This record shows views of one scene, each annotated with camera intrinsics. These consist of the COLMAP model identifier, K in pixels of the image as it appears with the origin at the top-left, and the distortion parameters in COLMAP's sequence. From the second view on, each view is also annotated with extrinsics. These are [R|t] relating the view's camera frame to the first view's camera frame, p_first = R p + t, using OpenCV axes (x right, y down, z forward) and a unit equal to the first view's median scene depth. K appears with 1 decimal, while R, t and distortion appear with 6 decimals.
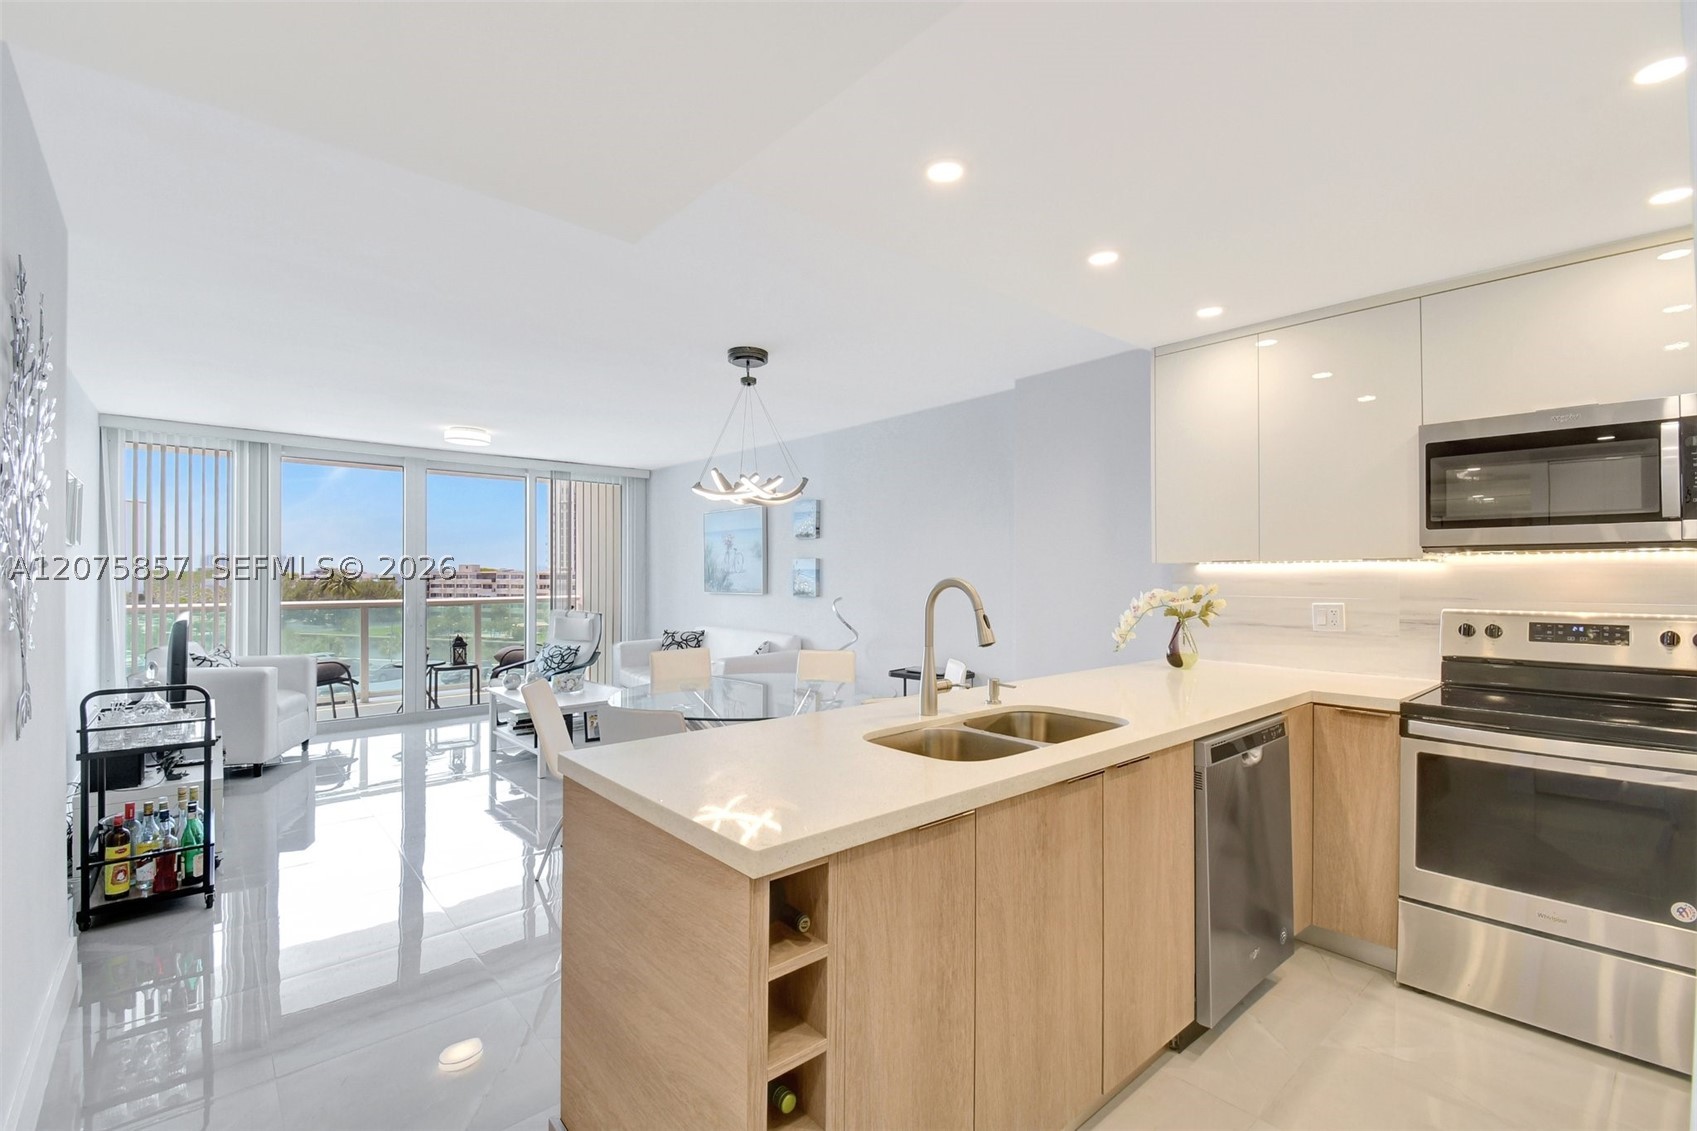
lens RADIAL K [[756.5, 0, 836.4], [0, 756.5, 564.4], [0, 0, 1]] dist [-0.003413, -0.000434]
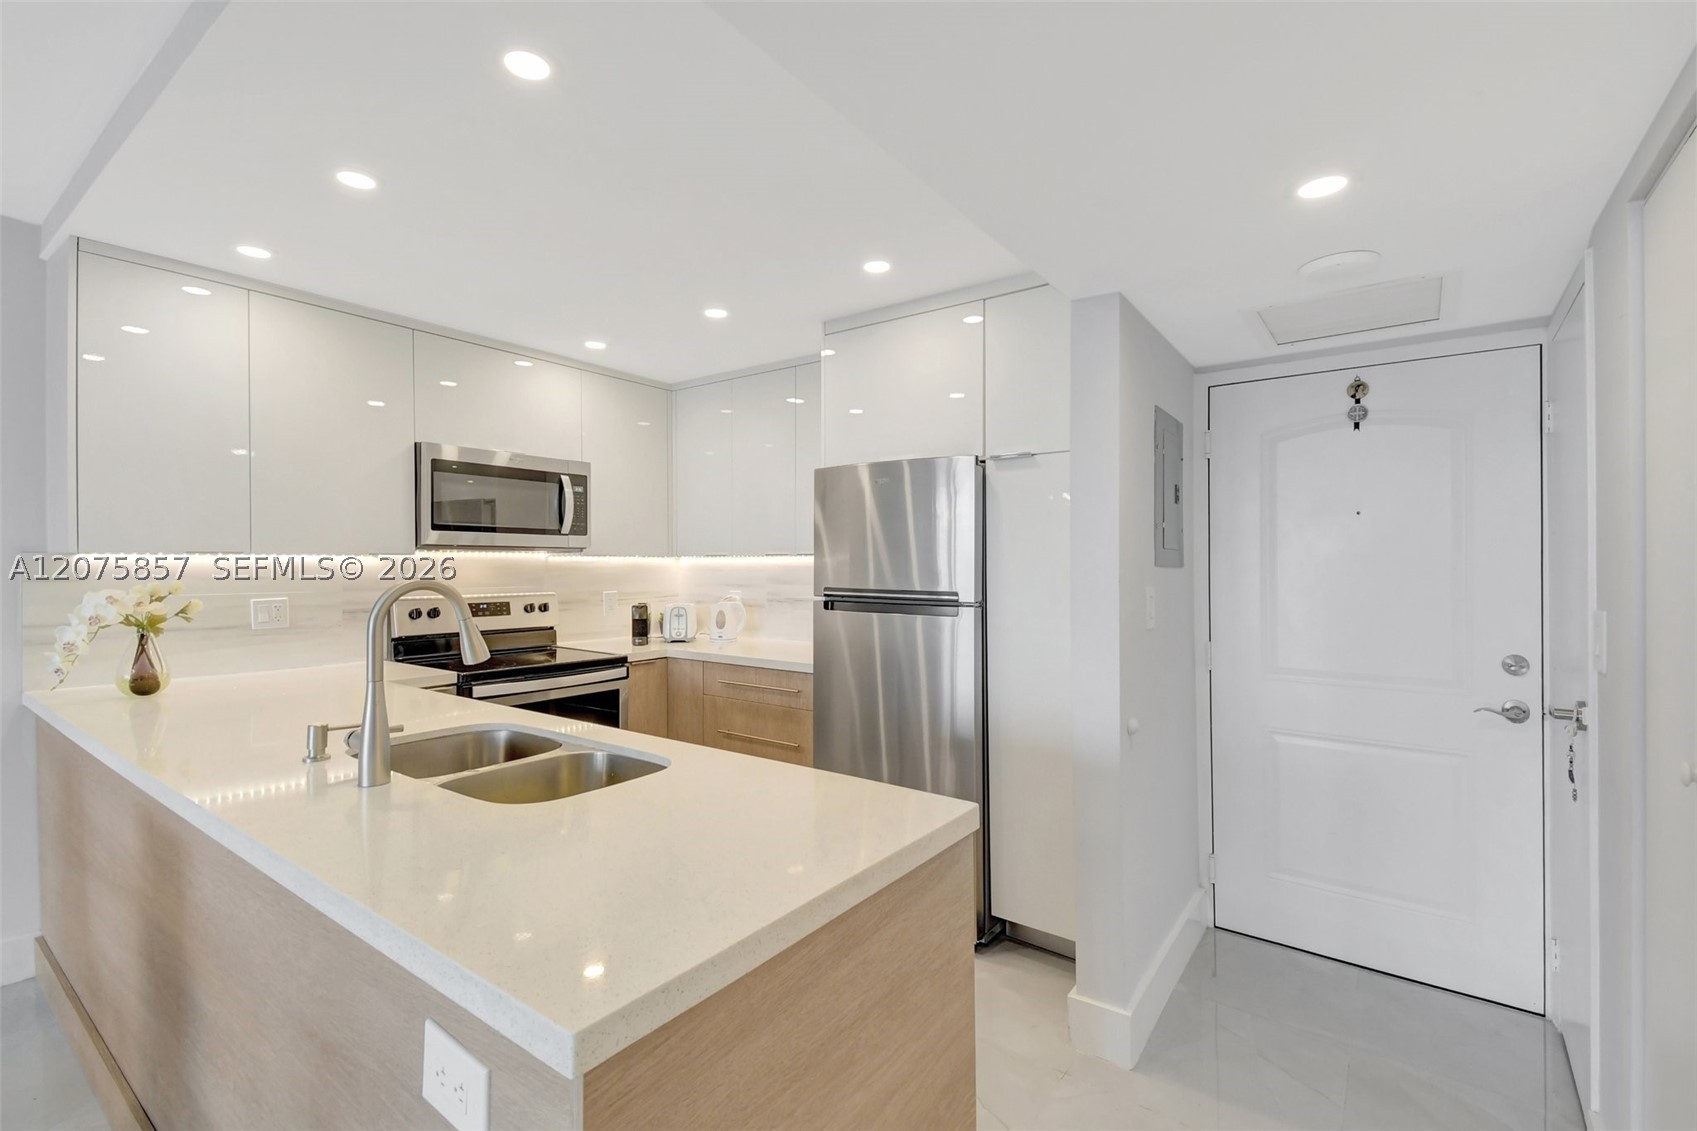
lens RADIAL K [[756.5, 0, 836.4], [0, 756.5, 564.4], [0, 0, 1]] dist [-0.003413, -0.000434]
pose [[-0.222684, 0.001151, 0.974890, -0.518672], [-0.011945, 0.999921, -0.003909, 0.004313], [-0.974817, -0.012516, -0.222653, 0.634517]]
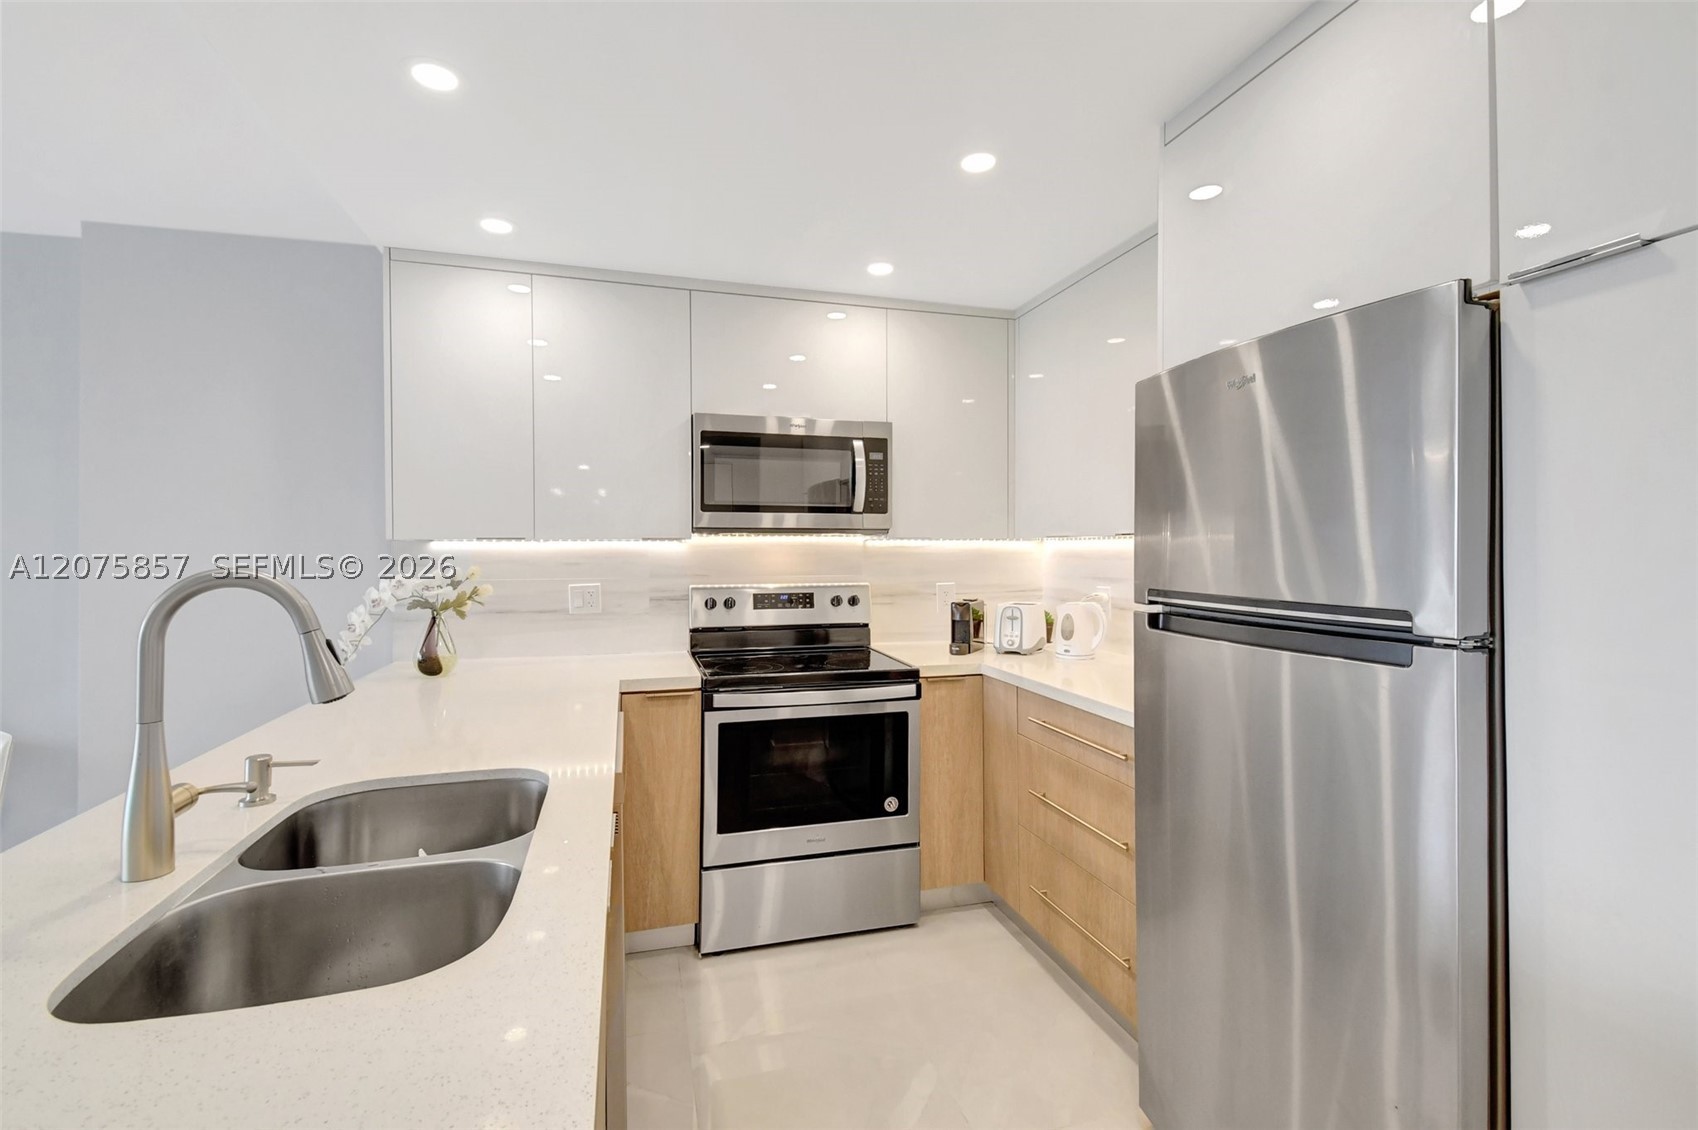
lens RADIAL K [[749.3, 0, 855.3], [0, 749.3, 553.3], [0, 0, 1]] dist [0.036387, -0.024452]
pose [[0.407736, -0.003880, 0.913092, -0.094543], [-0.010259, 0.999908, 0.008830, 0.000846], [-0.913042, -0.012968, 0.407659, 0.366473]]
